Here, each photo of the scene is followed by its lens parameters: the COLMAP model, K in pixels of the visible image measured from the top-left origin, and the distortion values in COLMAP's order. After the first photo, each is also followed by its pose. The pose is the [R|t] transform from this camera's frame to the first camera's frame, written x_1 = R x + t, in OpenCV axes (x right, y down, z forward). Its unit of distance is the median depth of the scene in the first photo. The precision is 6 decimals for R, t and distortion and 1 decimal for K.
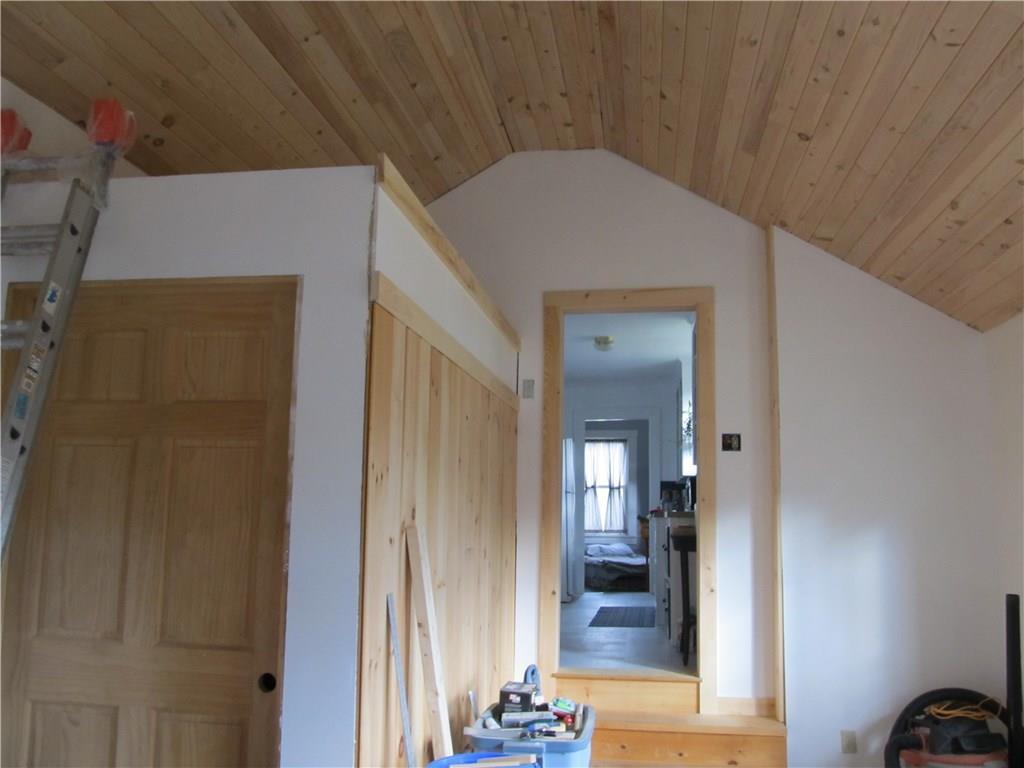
lens RADIAL K [[859.4, 0, 512.0], [0, 859.4, 384.0], [0, 0, 1]] dist [-0.057335, -0.004013]
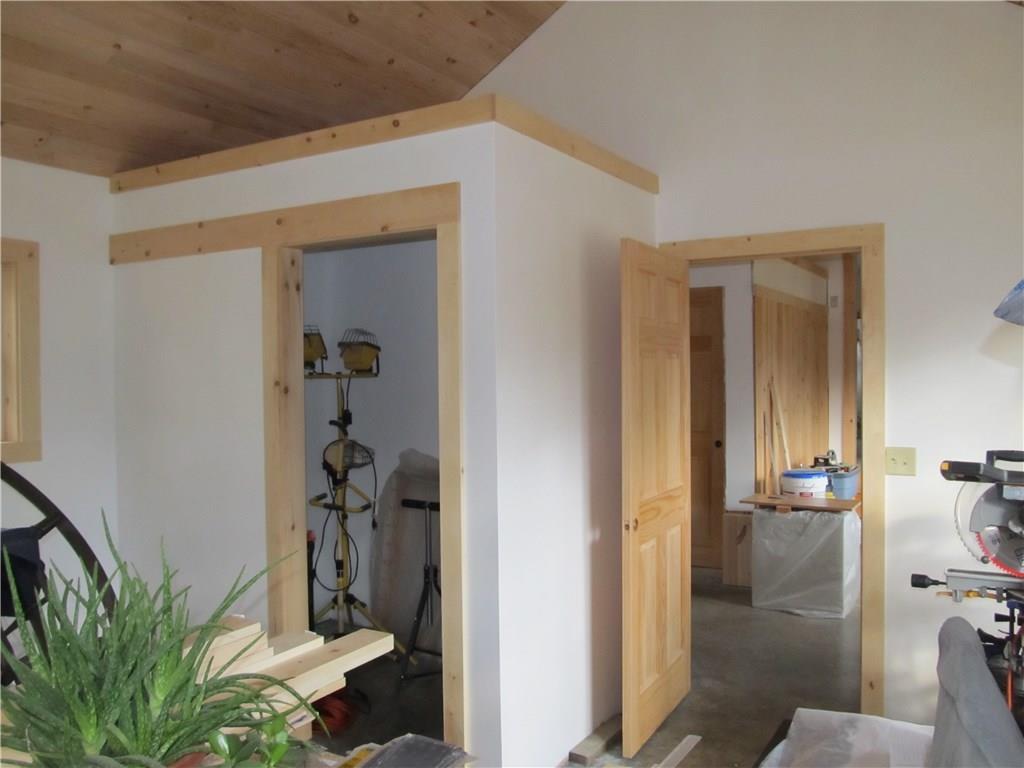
lens RADIAL K [[859.4, 0, 512.0], [0, 859.4, 384.0], [0, 0, 1]] dist [-0.057335, -0.004013]
pose [[0.927696, -0.017270, -0.372938, 0.054589], [0.077624, 0.986022, 0.147431, -0.133920], [0.365178, -0.165720, 0.916069, -0.801823]]
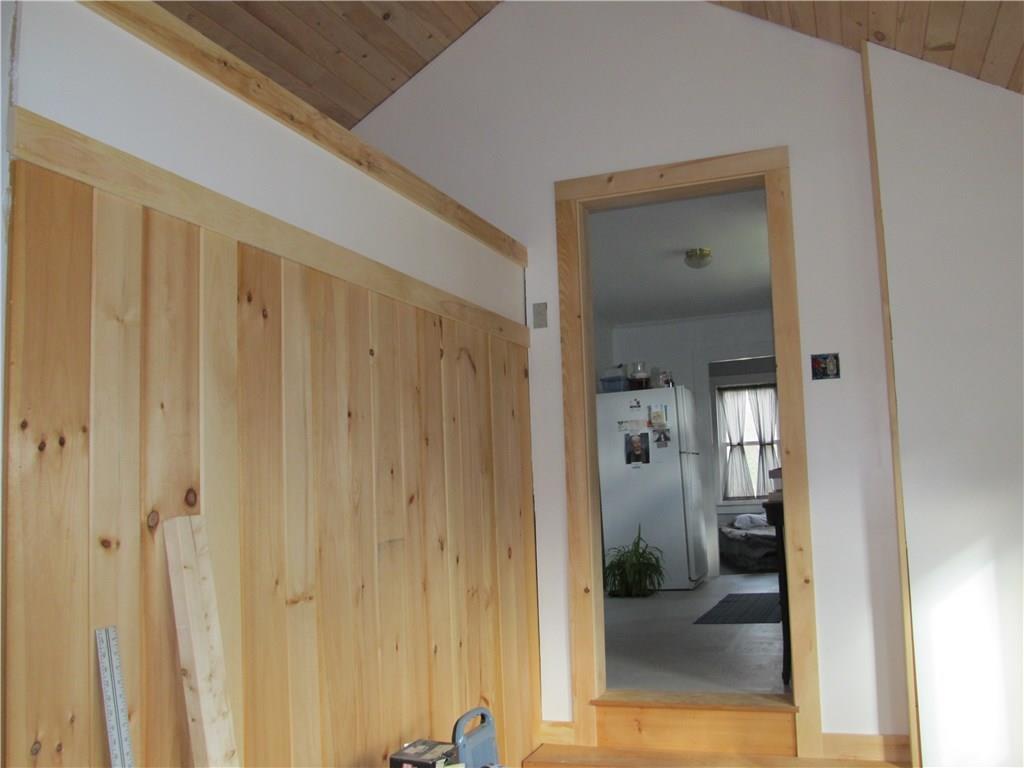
lens RADIAL K [[939.3, 0, 512.0], [0, 939.3, 384.0], [0, 0, 1]] dist [-0.060165, 0.023106]
pose [[0.977986, -0.072961, -0.195498, 0.153854], [0.081123, 0.996122, 0.034064, 0.035959], [0.192255, -0.049174, 0.980112, 0.212642]]
